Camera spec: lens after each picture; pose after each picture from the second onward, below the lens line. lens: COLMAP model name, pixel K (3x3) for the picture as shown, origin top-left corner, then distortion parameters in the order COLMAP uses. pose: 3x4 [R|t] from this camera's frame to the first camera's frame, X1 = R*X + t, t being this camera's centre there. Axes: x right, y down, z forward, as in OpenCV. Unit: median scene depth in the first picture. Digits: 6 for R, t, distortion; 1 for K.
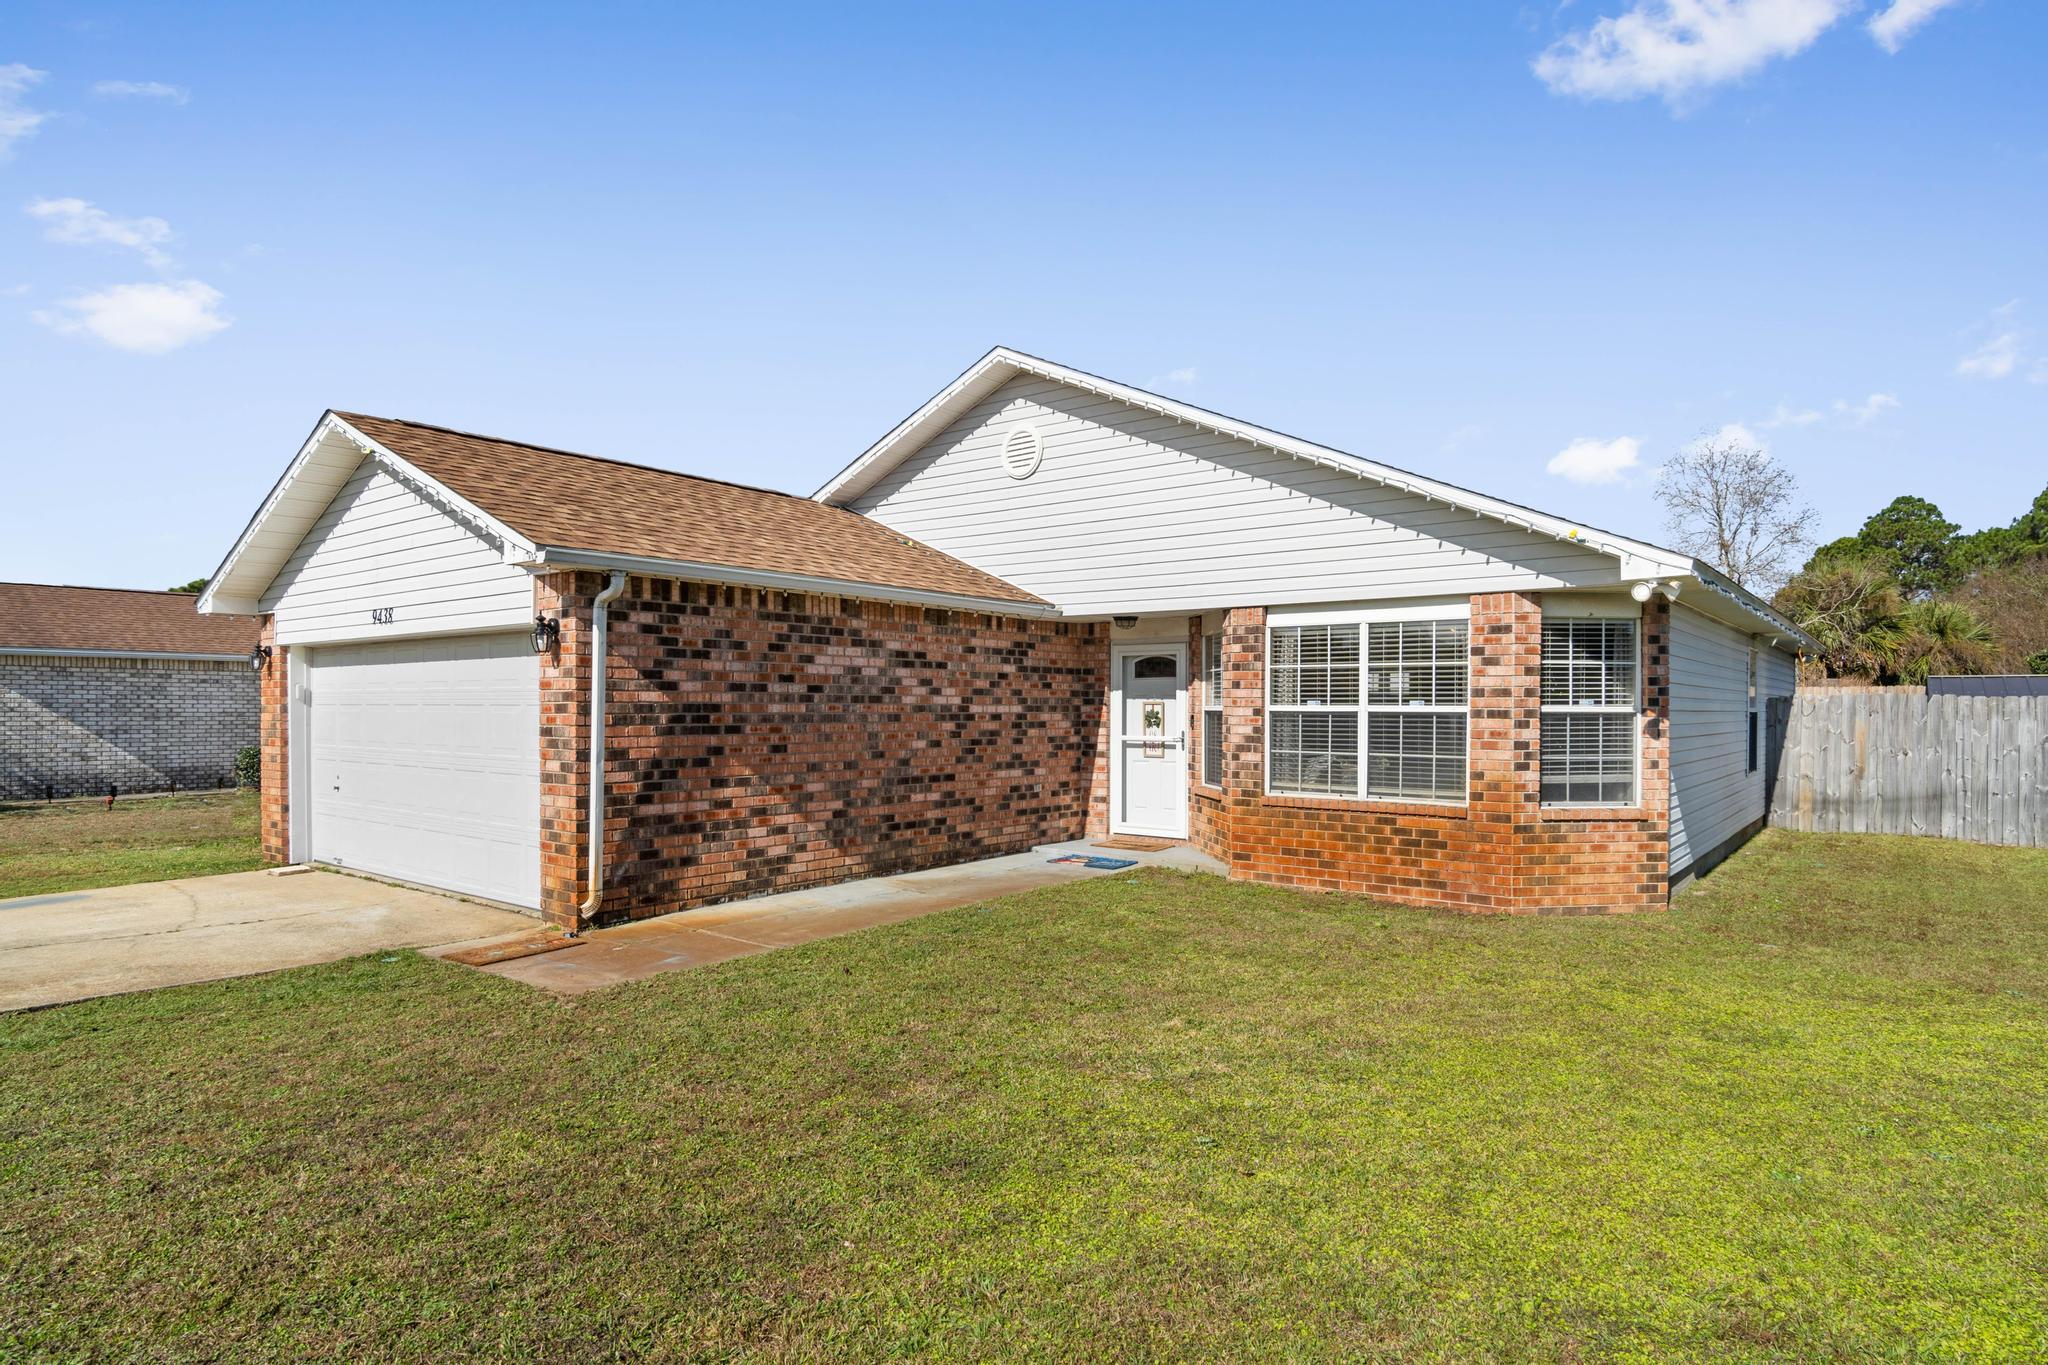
lens RADIAL K [[1133.6, 0, 1023.0], [0, 1133.6, 693.4], [0, 0, 1]] dist [0.000386, 0.000006]
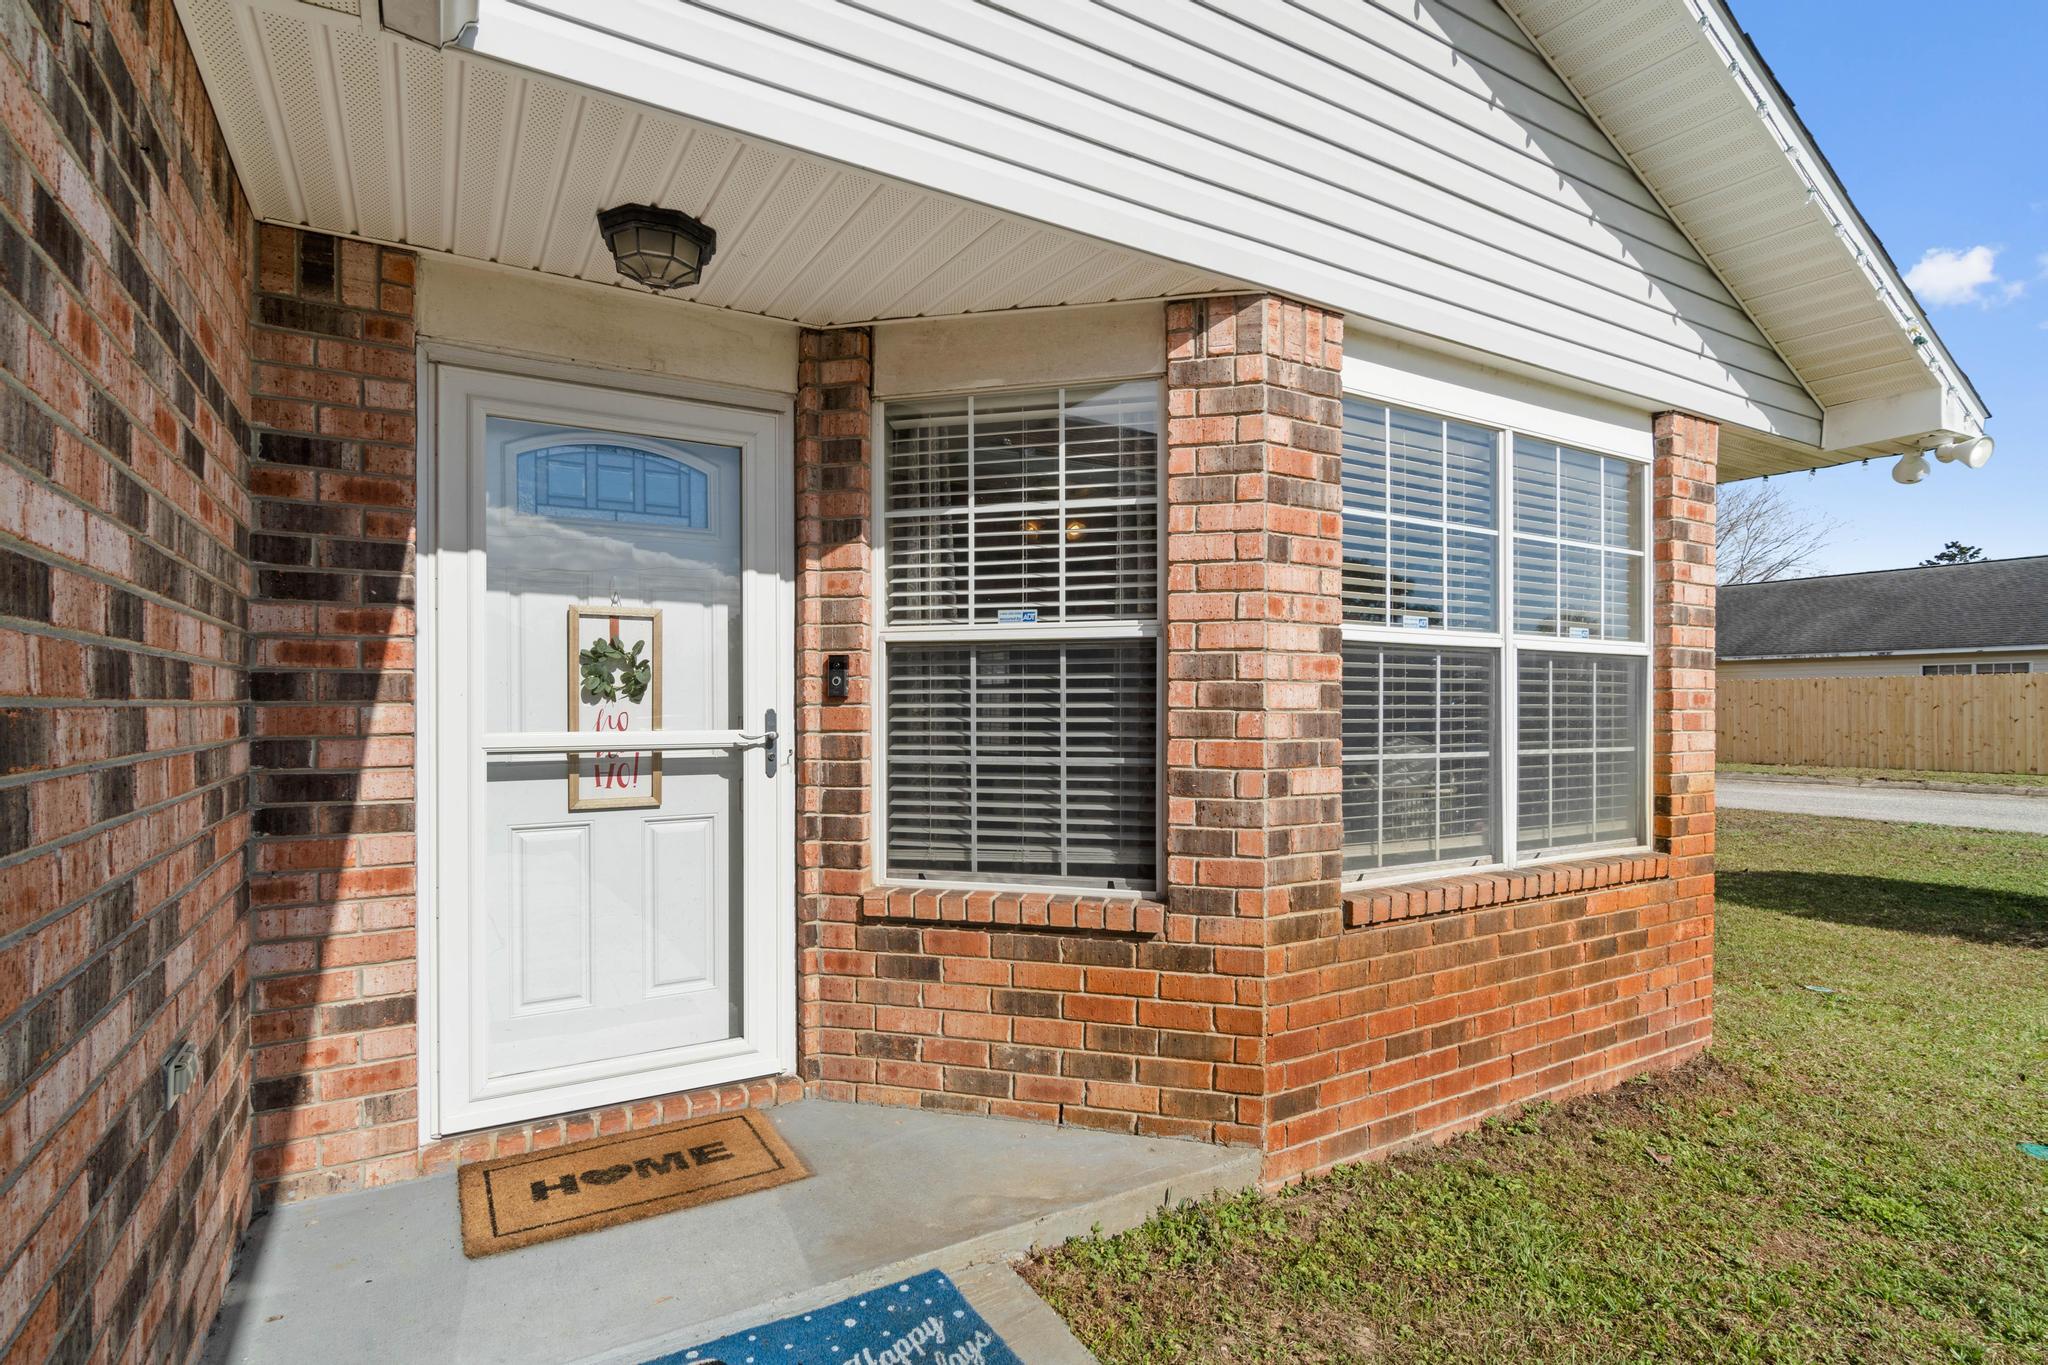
lens RADIAL K [[976.6, 0, 1020.4], [0, 976.6, 698.1], [0, 0, 1]] dist [-0.006388, -0.000297]
pose [[0.360086, 0.004957, 0.932906, -0.072973], [-0.011078, 0.999938, -0.001038, 0.029417], [-0.932853, -0.009962, 0.360118, 0.846089]]
